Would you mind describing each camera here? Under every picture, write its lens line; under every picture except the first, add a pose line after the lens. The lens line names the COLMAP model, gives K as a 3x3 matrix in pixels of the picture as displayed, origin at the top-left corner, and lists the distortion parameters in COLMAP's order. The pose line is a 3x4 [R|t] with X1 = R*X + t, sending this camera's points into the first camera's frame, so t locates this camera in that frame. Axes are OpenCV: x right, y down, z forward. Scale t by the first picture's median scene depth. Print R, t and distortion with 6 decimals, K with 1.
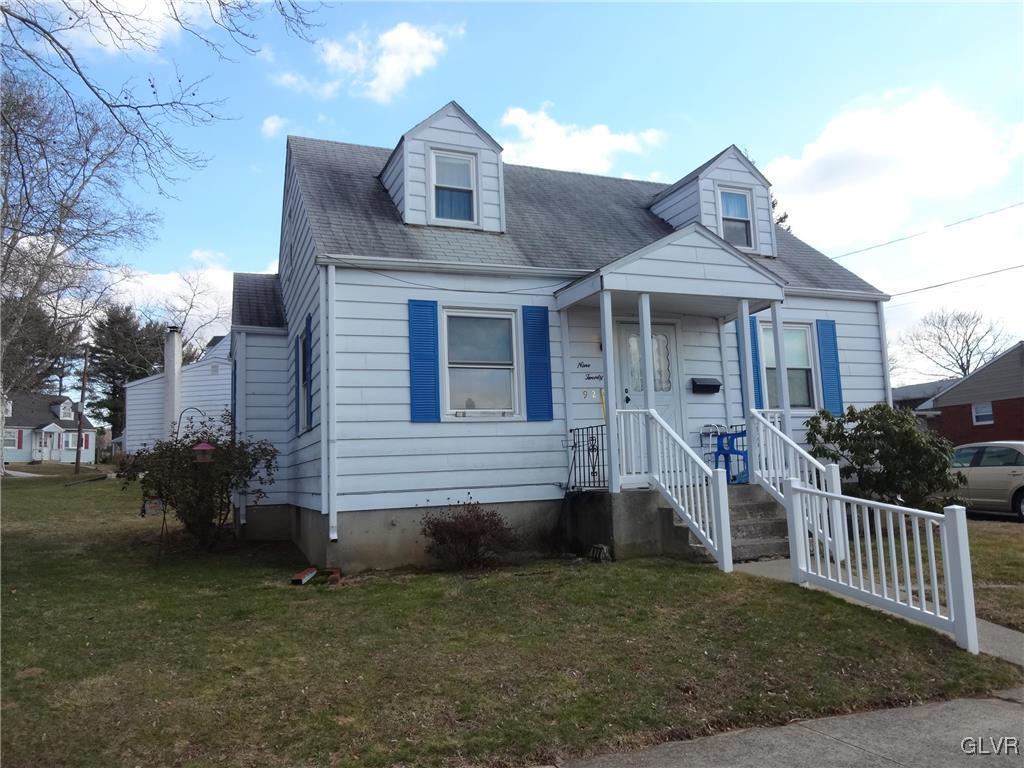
lens RADIAL K [[751.7, 0, 512.0], [0, 751.7, 384.0], [0, 0, 1]] dist [-0.001991, -0.007511]
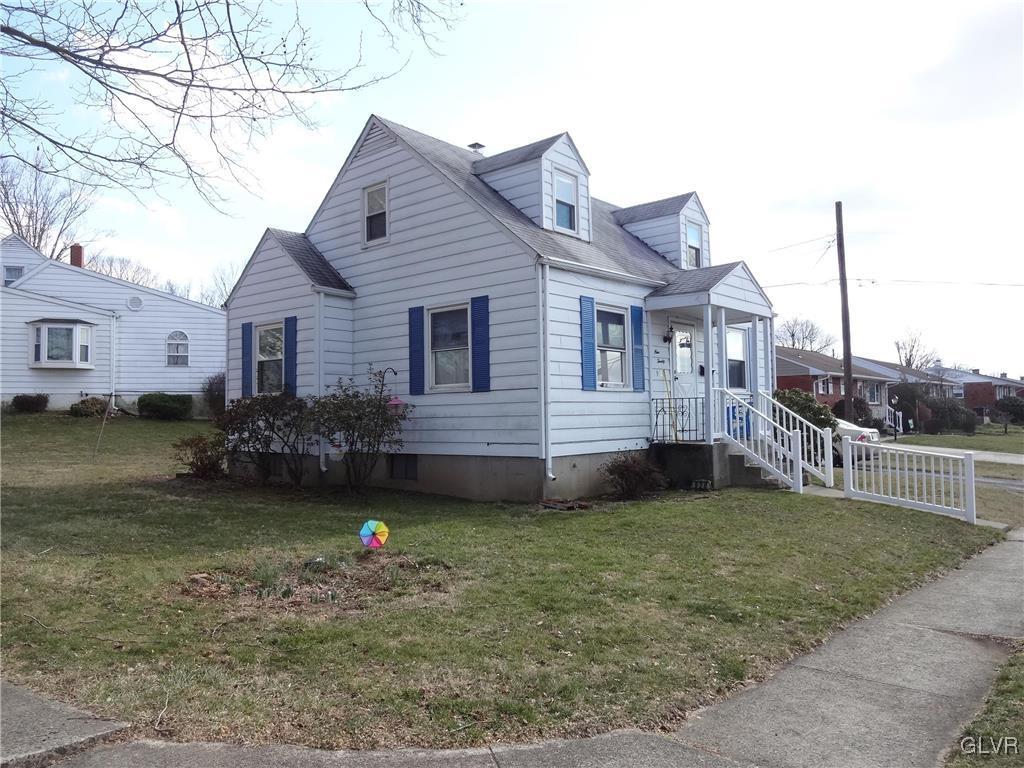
lens RADIAL K [[751.7, 0, 512.0], [0, 751.7, 384.0], [0, 0, 1]] dist [-0.001991, -0.007511]
pose [[0.887533, 0.045699, 0.458472, -0.791468], [-0.073892, 0.996307, 0.043736, -0.007853], [-0.454780, -0.072695, 0.887632, -0.104727]]
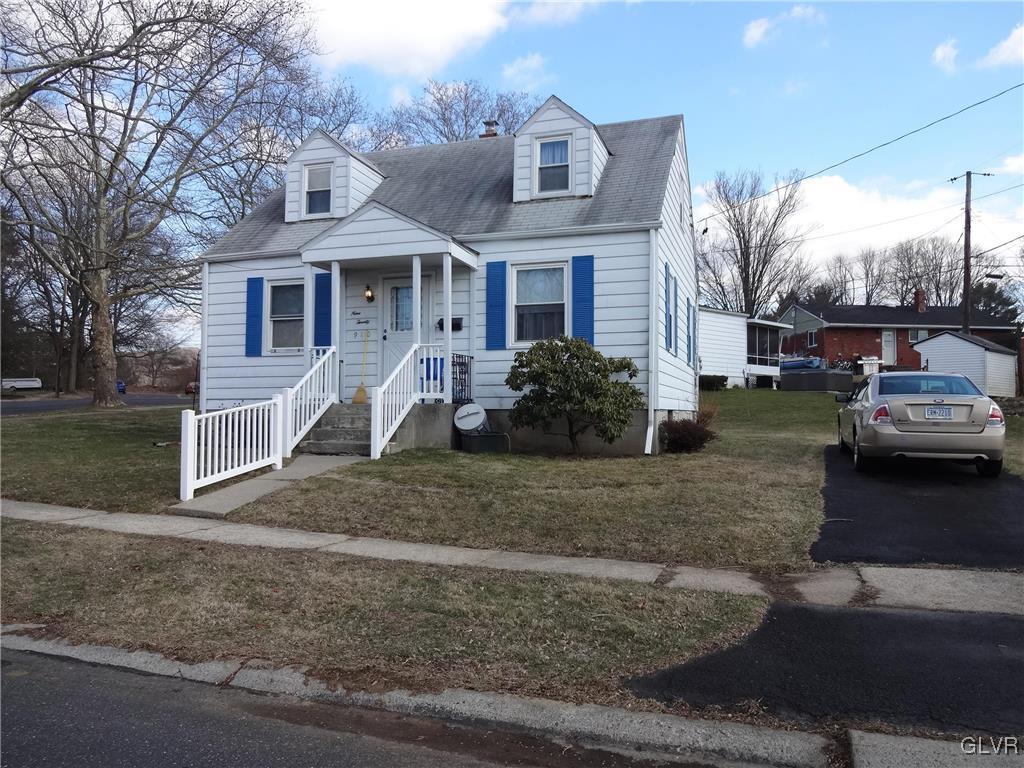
lens RADIAL K [[751.7, 0, 512.0], [0, 751.7, 384.0], [0, 0, 1]] dist [-0.001991, -0.007511]
pose [[0.766121, 0.017334, -0.642463, 1.234347], [0.045217, 0.995705, 0.080785, 0.005491], [0.641104, -0.090941, 0.762047, 0.134227]]
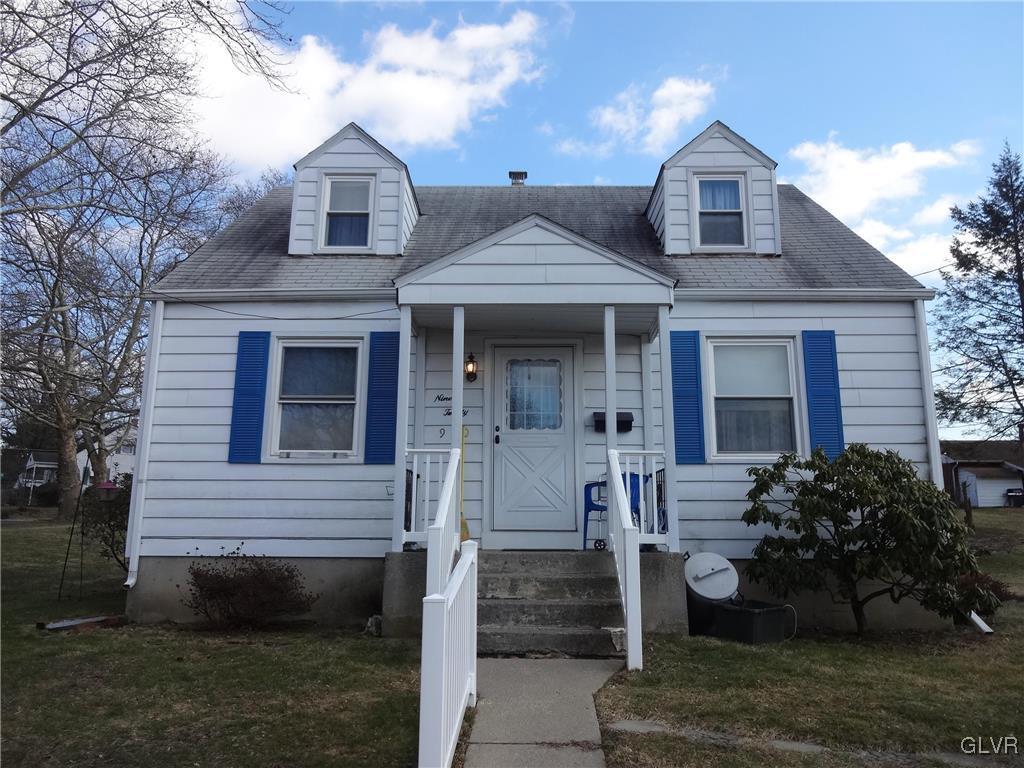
lens RADIAL K [[751.7, 0, 512.0], [0, 751.7, 384.0], [0, 0, 1]] dist [-0.001991, -0.007511]
pose [[0.921247, -0.032685, -0.387602, 0.511361], [0.004786, 0.997340, -0.072726, 0.021424], [0.388948, 0.065143, 0.918954, 0.263075]]
